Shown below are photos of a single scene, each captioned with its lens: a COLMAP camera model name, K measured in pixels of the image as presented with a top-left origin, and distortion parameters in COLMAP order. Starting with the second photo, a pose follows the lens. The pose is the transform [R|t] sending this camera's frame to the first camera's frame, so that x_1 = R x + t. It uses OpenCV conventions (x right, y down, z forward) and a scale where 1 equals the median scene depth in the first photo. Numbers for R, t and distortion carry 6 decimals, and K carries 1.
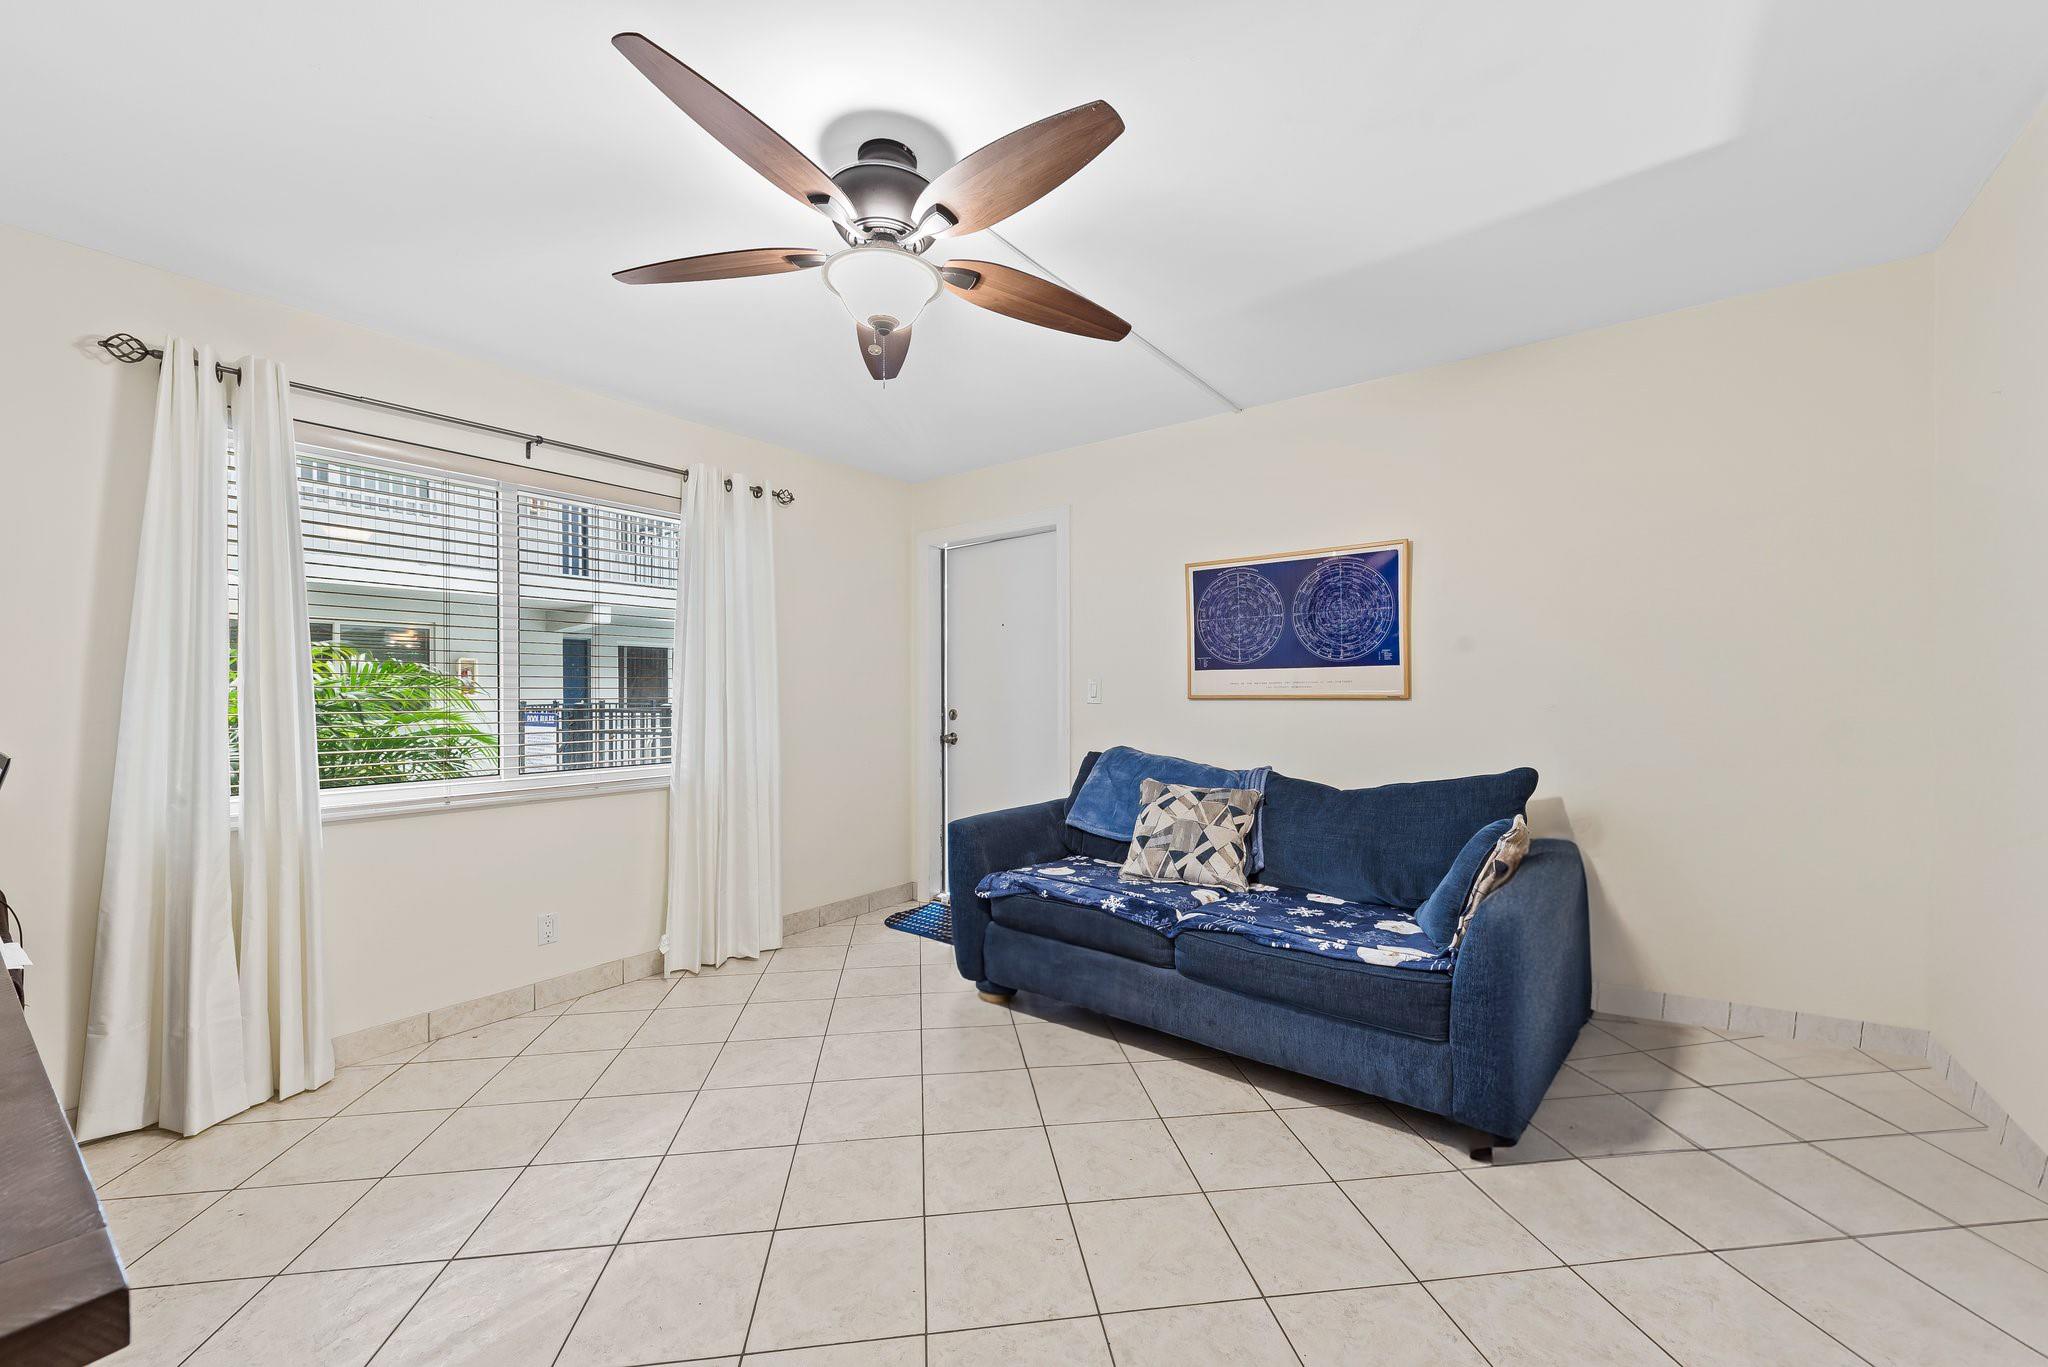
lens RADIAL K [[798.3, 0, 1013.4], [0, 798.3, 688.8], [0, 0, 1]] dist [0.002341, -0.001393]
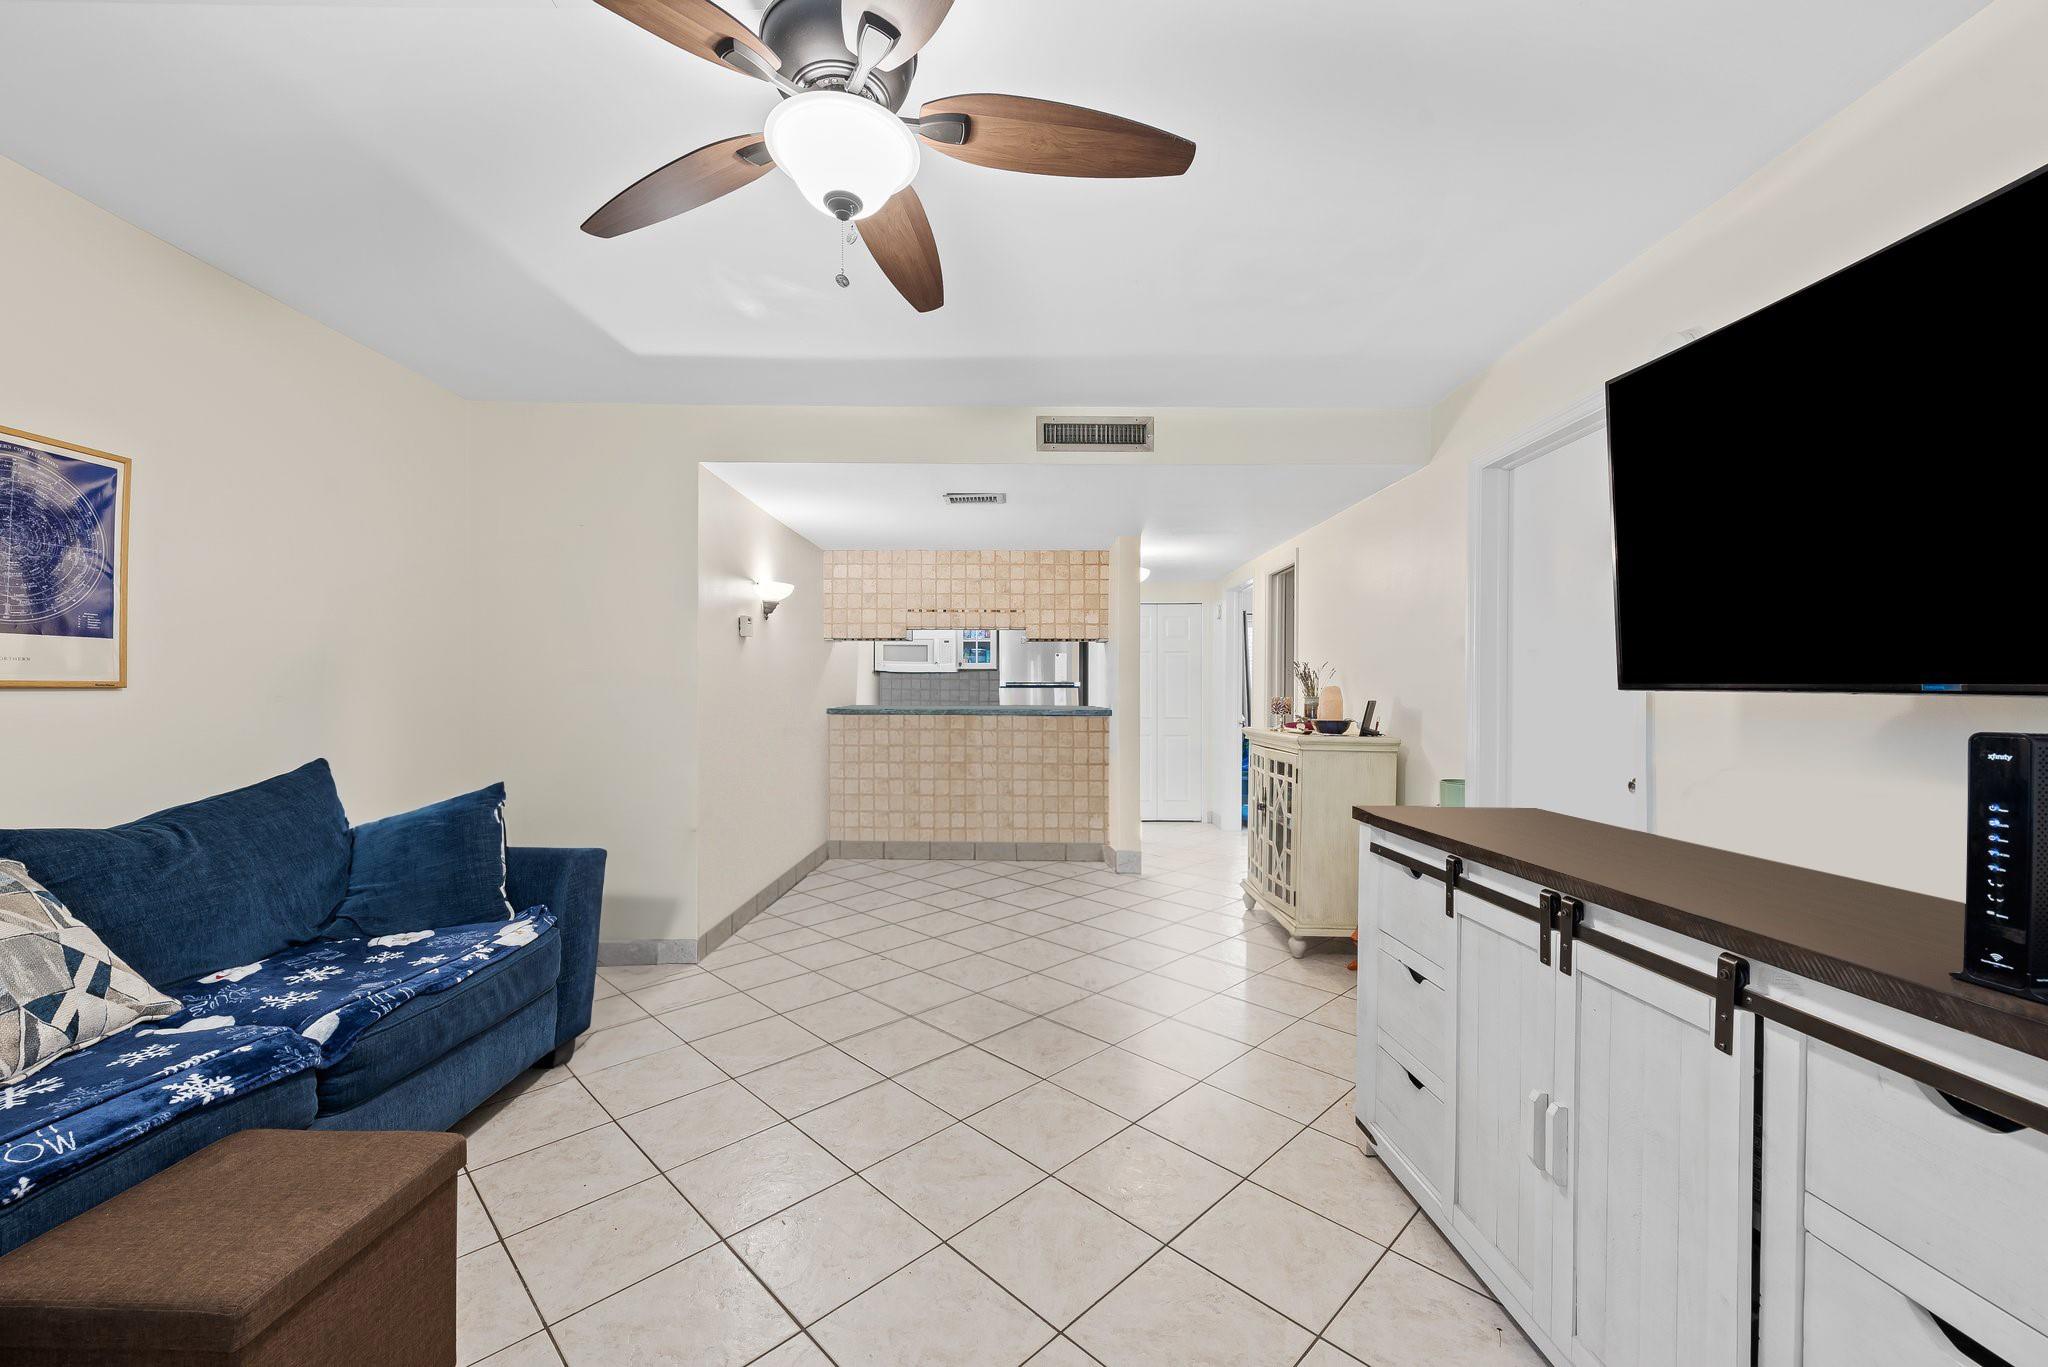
lens RADIAL K [[798.3, 0, 1016.2], [0, 798.3, 681.3], [0, 0, 1]] dist [0.002341, -0.001393]
pose [[-0.604540, -0.002203, 0.796572, -0.553391], [-0.011266, 0.999920, -0.005784, 0.003300], [-0.796495, -0.012471, -0.604516, 0.828134]]
